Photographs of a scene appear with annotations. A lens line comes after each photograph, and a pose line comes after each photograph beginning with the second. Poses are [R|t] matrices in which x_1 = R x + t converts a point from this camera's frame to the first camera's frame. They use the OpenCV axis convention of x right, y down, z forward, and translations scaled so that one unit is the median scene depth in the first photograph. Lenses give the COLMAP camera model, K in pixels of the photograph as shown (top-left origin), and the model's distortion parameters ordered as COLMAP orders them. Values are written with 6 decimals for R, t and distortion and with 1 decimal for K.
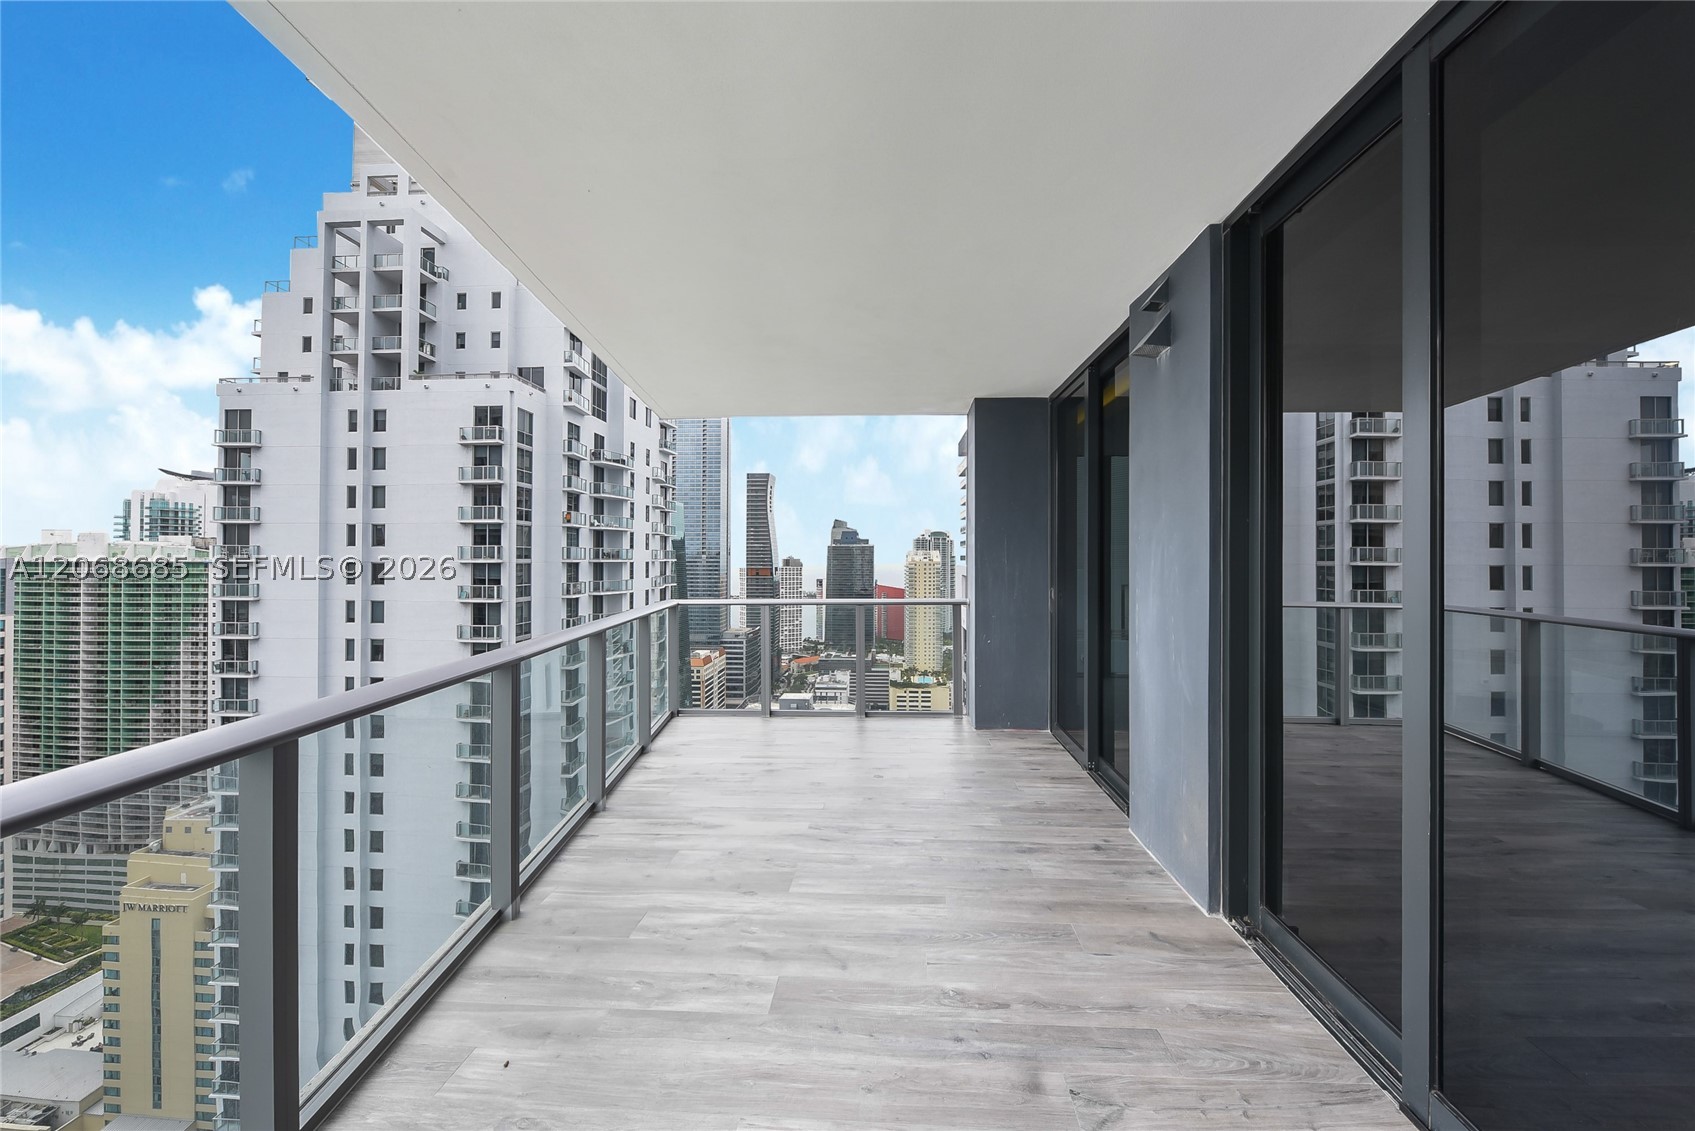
lens RADIAL K [[674.7, 0, 844.8], [0, 674.7, 555.1], [0, 0, 1]] dist [-0.017973, 0.000053]
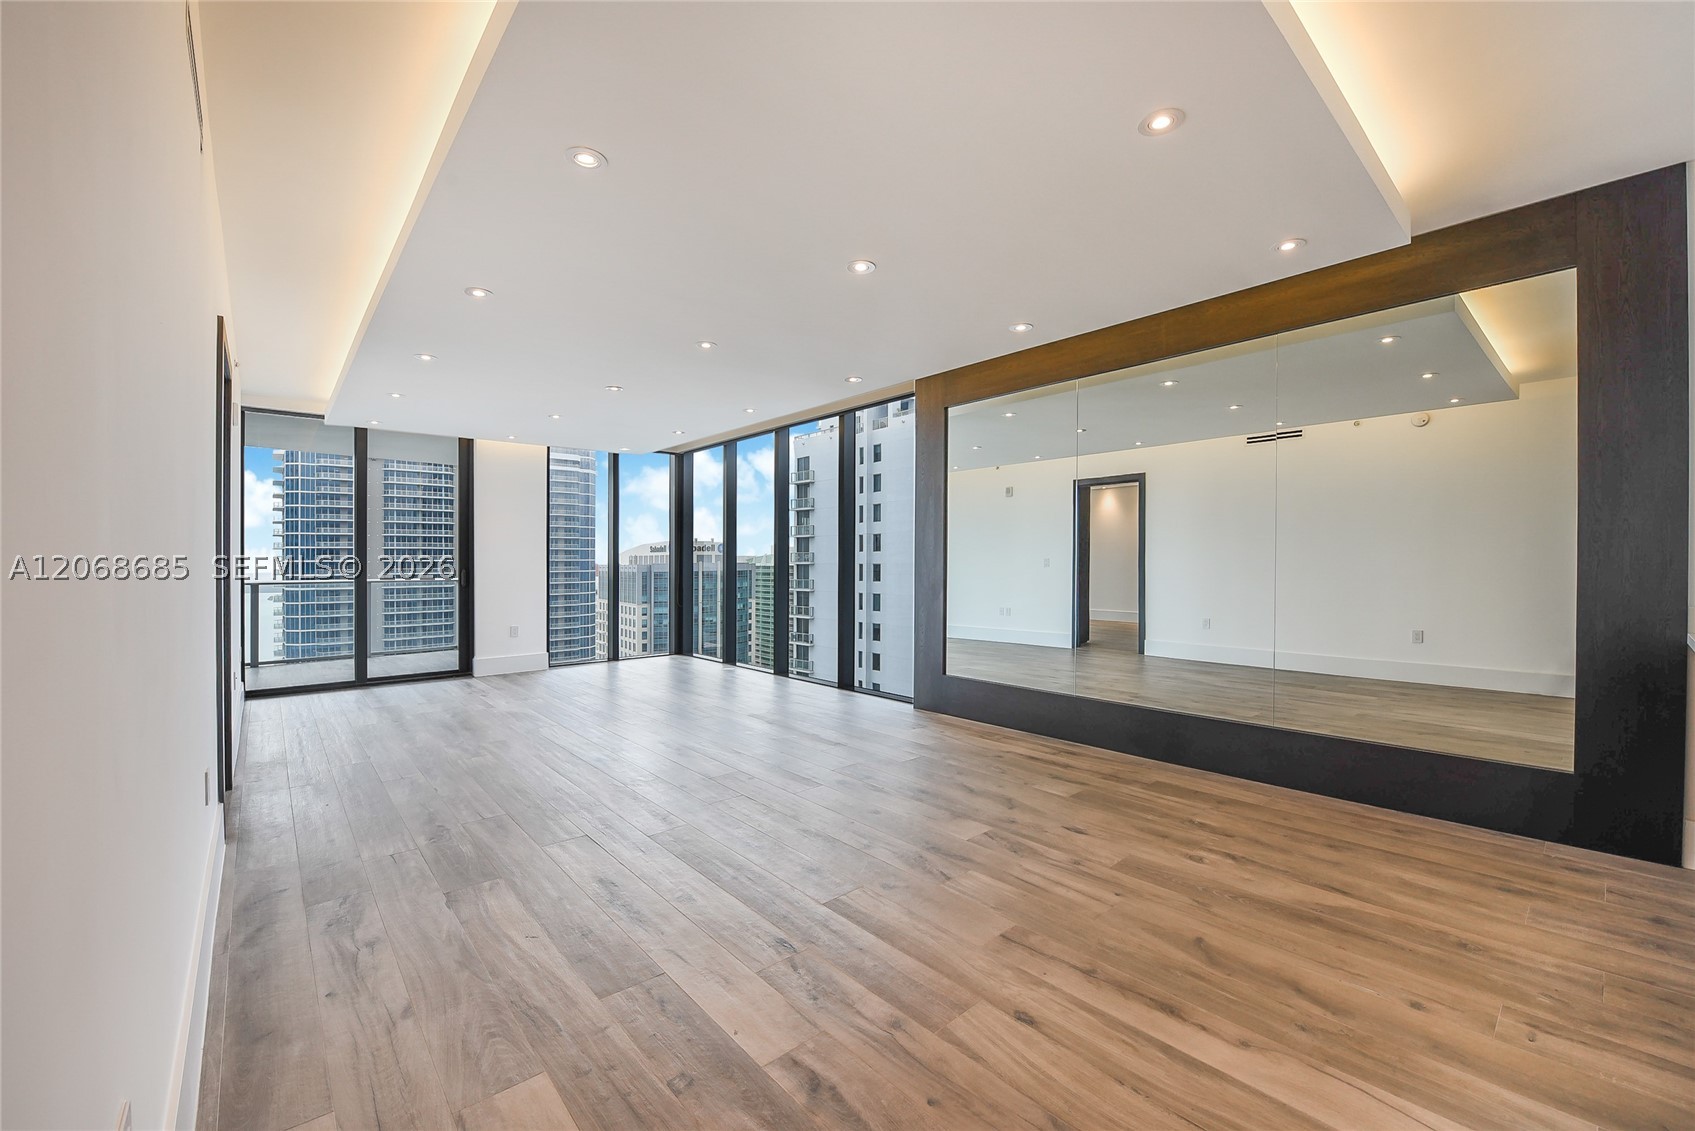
lens RADIAL K [[680.3, 0, 849.8], [0, 680.3, 556.5], [0, 0, 1]] dist [-0.007816, 0.000052]
pose [[0.702409, -0.013145, -0.711652, 0.197125], [0.012928, 0.999900, -0.005709, 0.003778], [0.711656, -0.005190, 0.702509, 0.044352]]
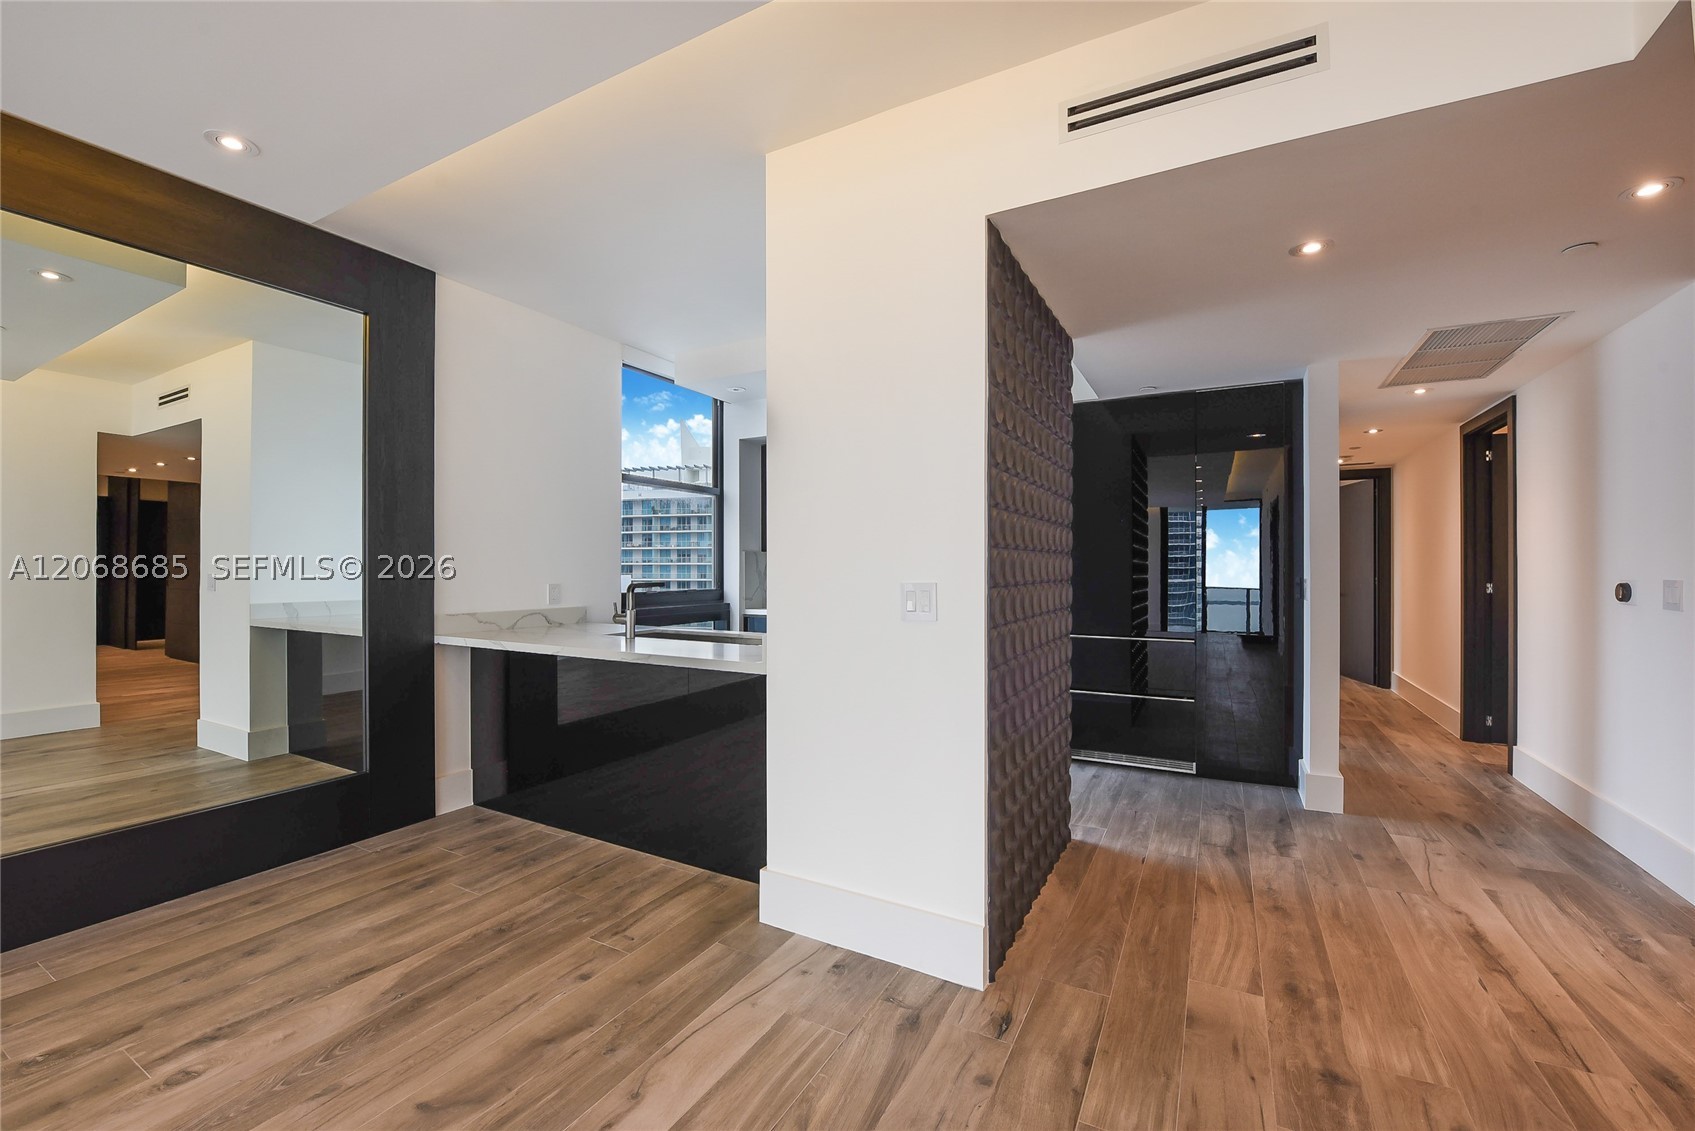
lens RADIAL K [[693.8, 0, 843.5], [0, 693.8, 590.9], [0, 0, 1]] dist [-0.019908, 0.000113]
pose [[0.424964, -0.027980, 0.904778, 0.143343], [-0.004484, 0.999445, 0.033013, 0.002960], [-0.905199, -0.018087, 0.424602, 0.068100]]
